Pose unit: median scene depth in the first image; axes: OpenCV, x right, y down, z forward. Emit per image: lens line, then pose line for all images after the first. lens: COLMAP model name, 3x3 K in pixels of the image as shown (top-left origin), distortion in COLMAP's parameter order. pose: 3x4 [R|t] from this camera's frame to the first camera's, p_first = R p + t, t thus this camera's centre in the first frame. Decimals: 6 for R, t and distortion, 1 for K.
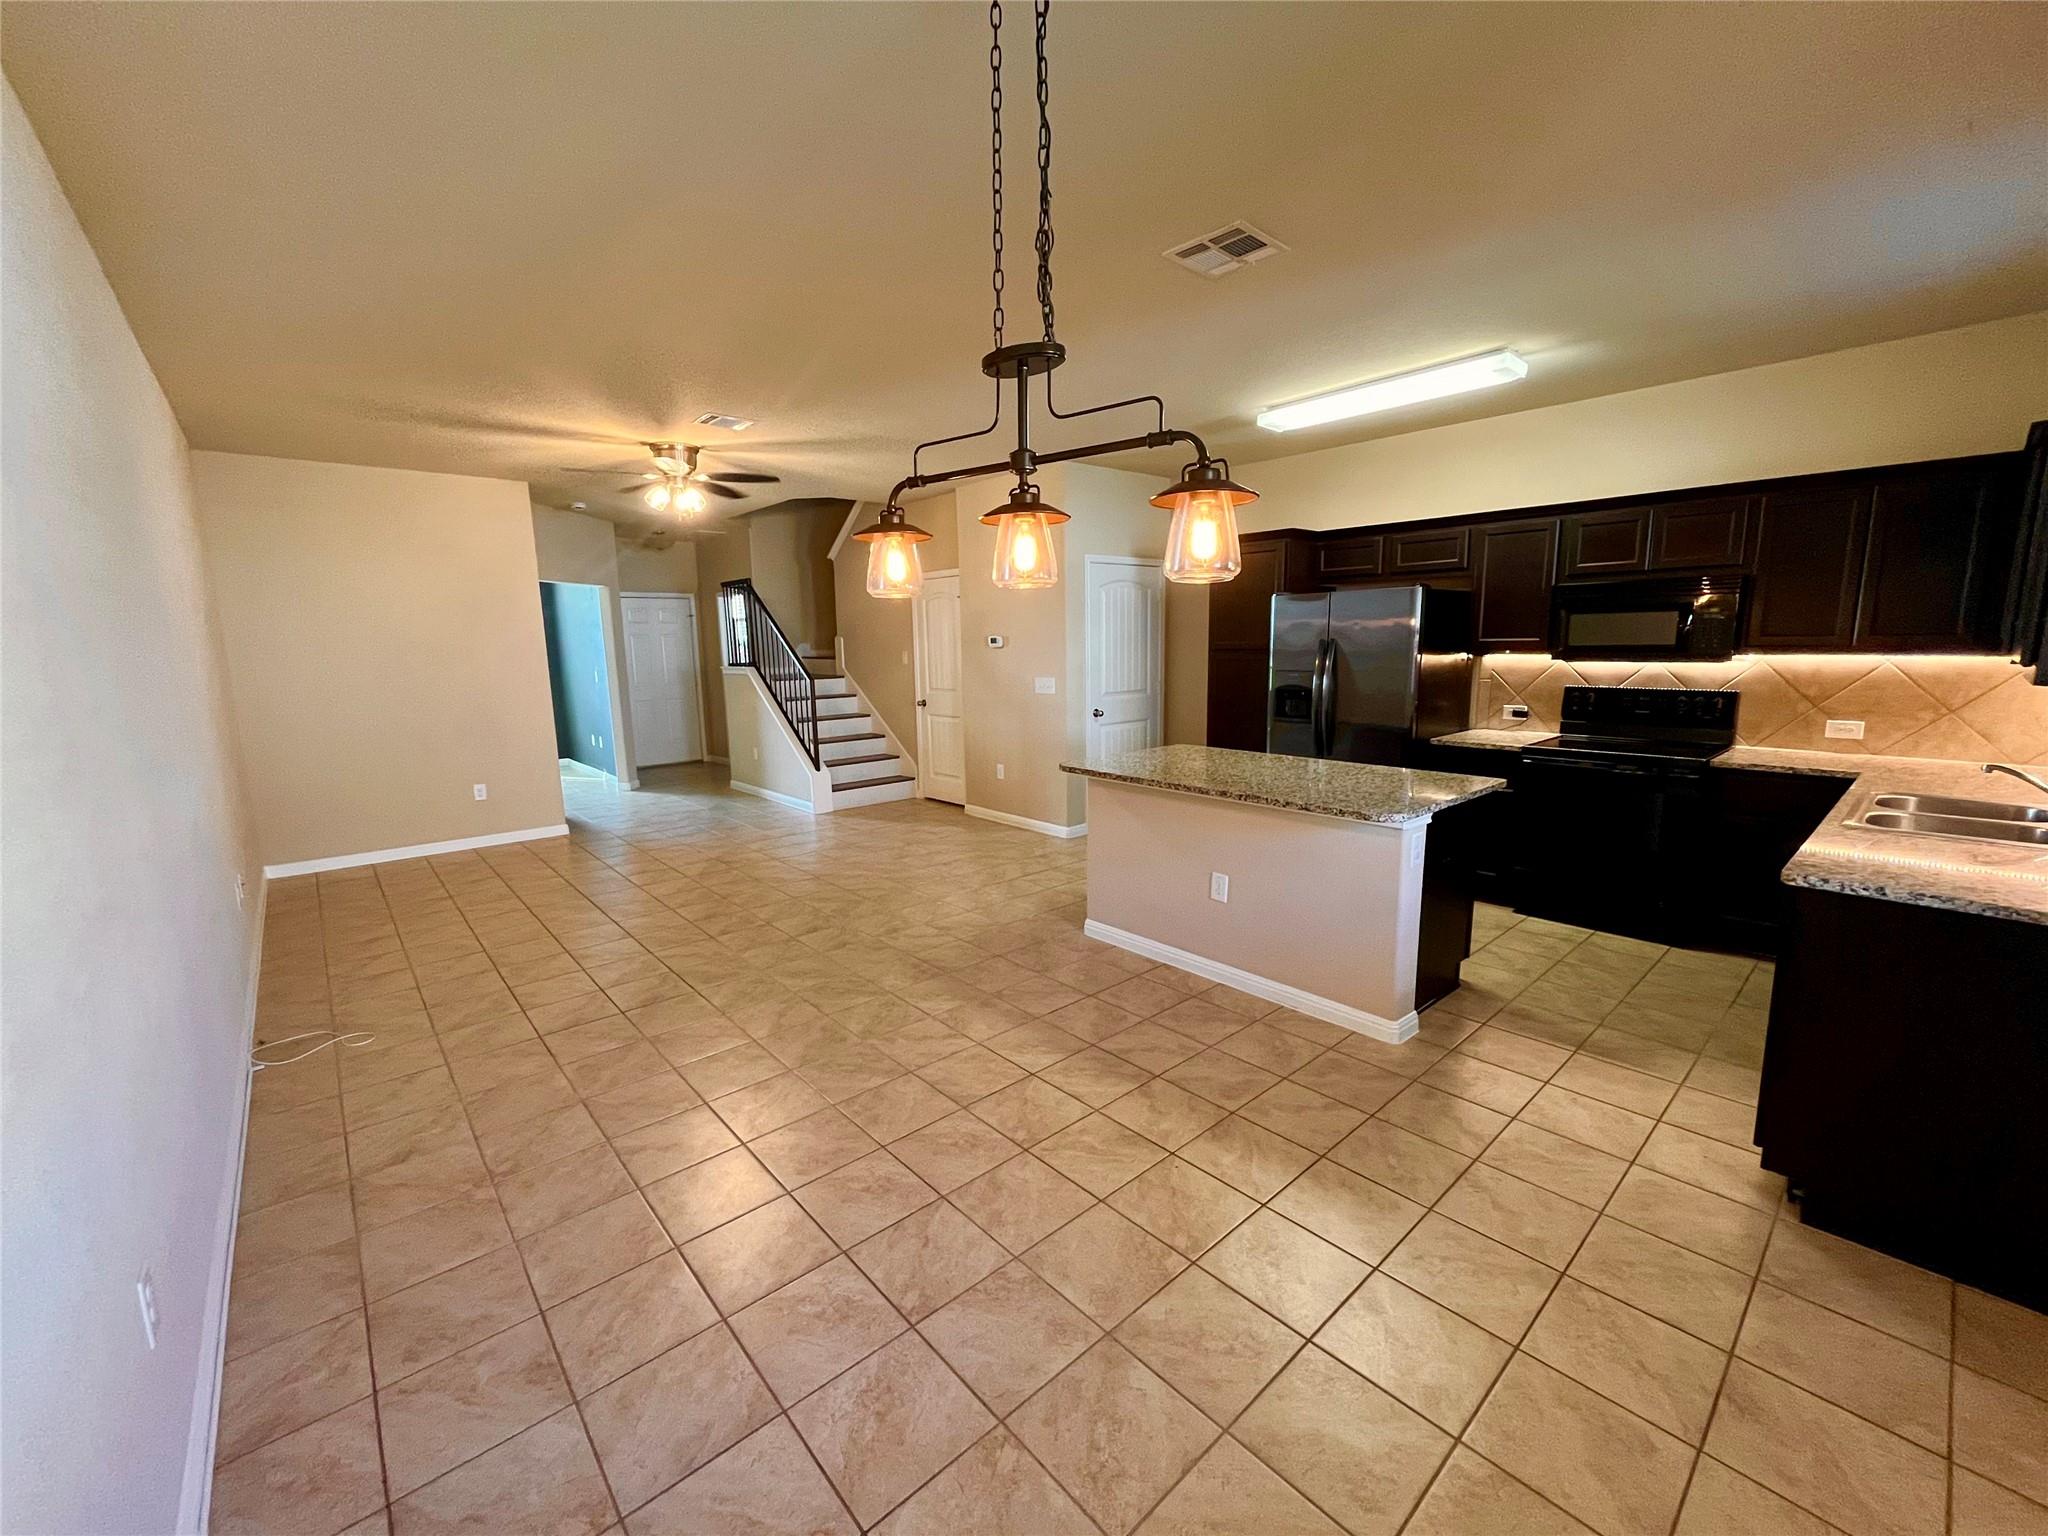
lens RADIAL K [[825.0, 0, 1015.9], [0, 825.0, 778.6], [0, 0, 1]] dist [-0.001383, 0.000100]
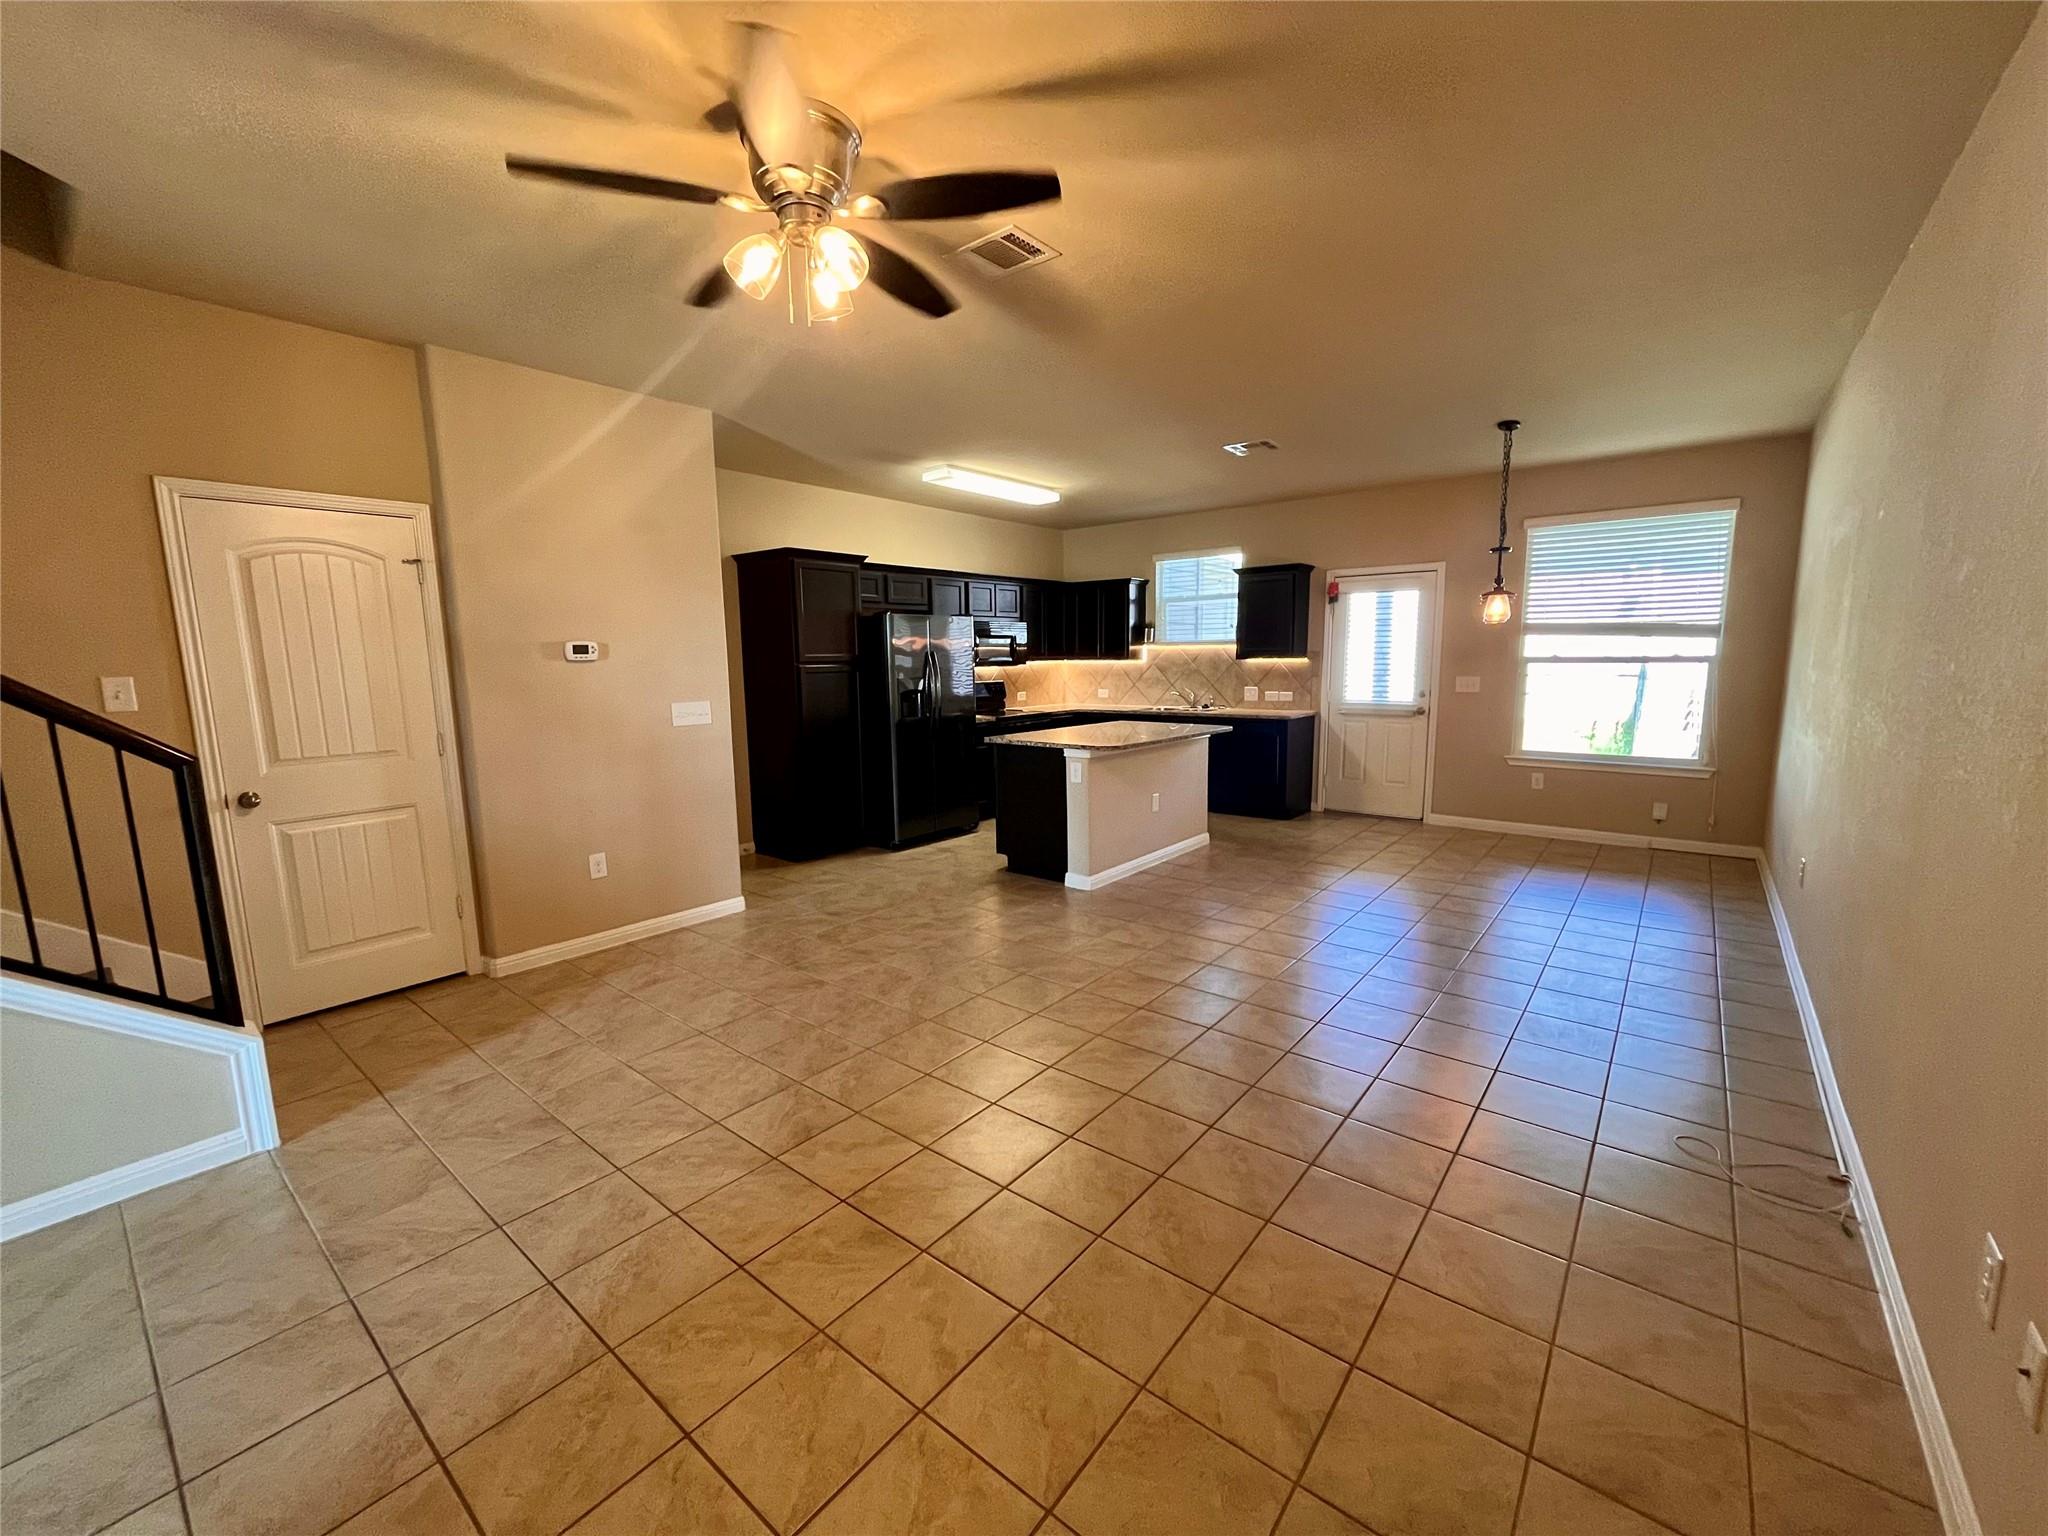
lens RADIAL K [[825.0, 0, 1015.9], [0, 825.0, 778.6], [0, 0, 1]] dist [-0.001383, 0.000100]
pose [[-0.174548, -0.126085, 0.976543, -0.774015], [0.179610, 0.971051, 0.157479, -0.131105], [-0.968129, 0.202885, -0.146849, 0.920434]]
